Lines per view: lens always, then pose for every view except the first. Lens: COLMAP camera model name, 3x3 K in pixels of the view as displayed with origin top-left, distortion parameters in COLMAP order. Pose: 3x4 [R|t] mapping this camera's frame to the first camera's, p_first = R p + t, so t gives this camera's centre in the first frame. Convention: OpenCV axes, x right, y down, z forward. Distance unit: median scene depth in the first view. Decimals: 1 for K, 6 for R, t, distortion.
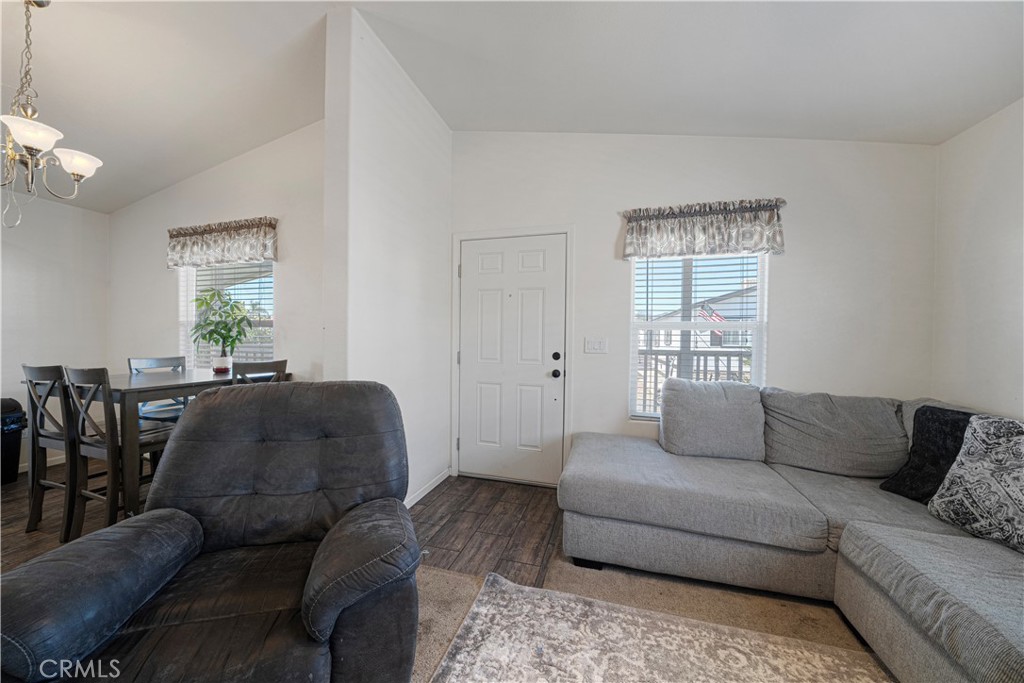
lens RADIAL K [[358.1, 0, 508.7], [0, 358.1, 344.4], [0, 0, 1]] dist [-0.017466, 0.000402]
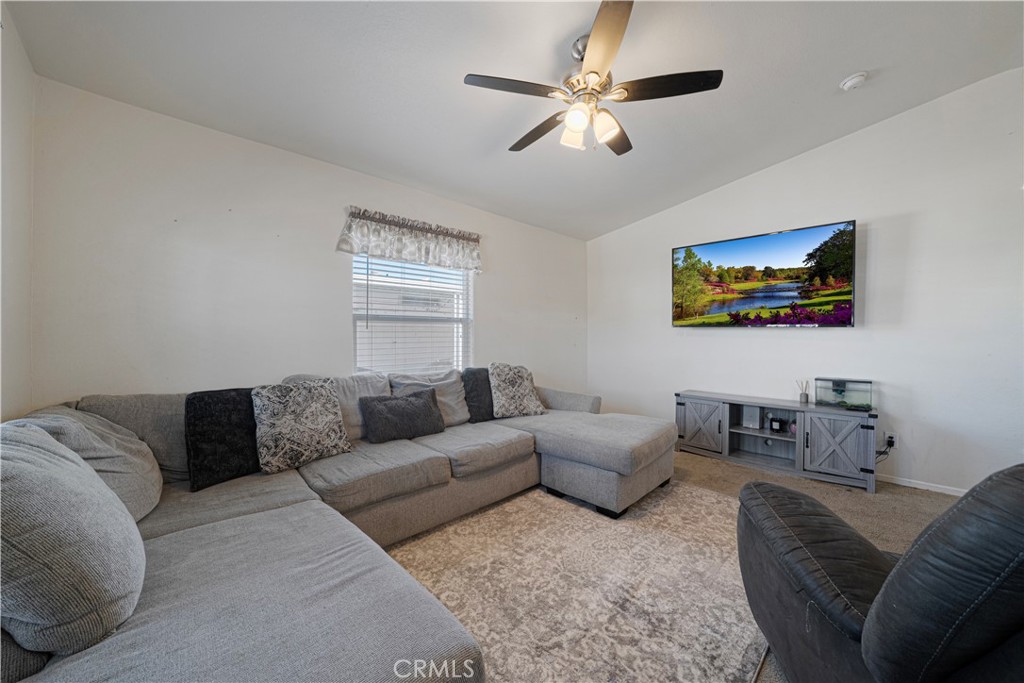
lens RADIAL K [[358.1, 0, 513.6], [0, 358.1, 340.4], [0, 0, 1]] dist [-0.017466, 0.000402]
pose [[-0.861761, -0.020762, 0.506890, -0.126607], [-0.004547, 0.999438, 0.033206, -0.014399], [-0.507294, 0.026311, -0.861371, 1.795355]]
